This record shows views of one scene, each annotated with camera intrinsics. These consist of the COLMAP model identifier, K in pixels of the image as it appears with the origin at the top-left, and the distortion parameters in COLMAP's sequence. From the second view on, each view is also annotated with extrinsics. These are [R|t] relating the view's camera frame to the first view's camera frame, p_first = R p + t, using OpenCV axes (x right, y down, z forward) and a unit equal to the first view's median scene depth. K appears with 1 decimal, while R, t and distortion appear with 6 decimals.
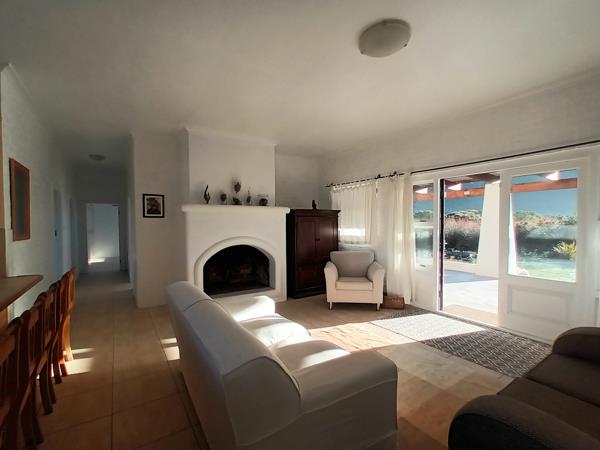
lens RADIAL K [[276.2, 0, 297.8], [0, 276.2, 230.0], [0, 0, 1]] dist [0.000586, 0.000610]
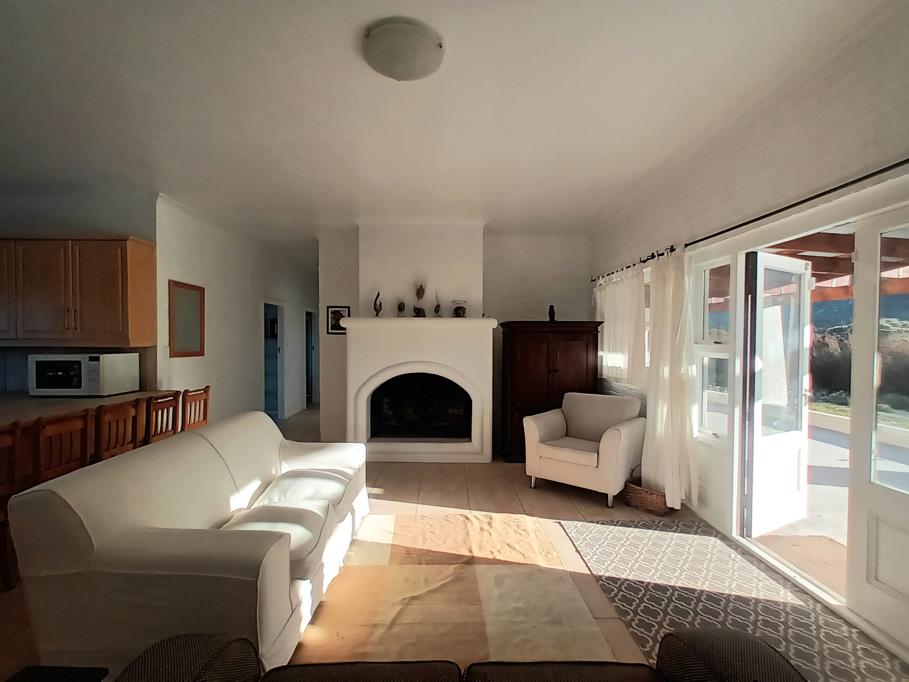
lens RADIAL K [[418.4, 0, 451.2], [0, 418.4, 348.6], [0, 0, 1]] dist [0.000586, 0.000610]
pose [[0.840843, 0.020065, -0.540907, 0.449910], [-0.022634, 0.999742, 0.001901, -0.012621], [0.540806, 0.010645, 0.841080, 0.135923]]
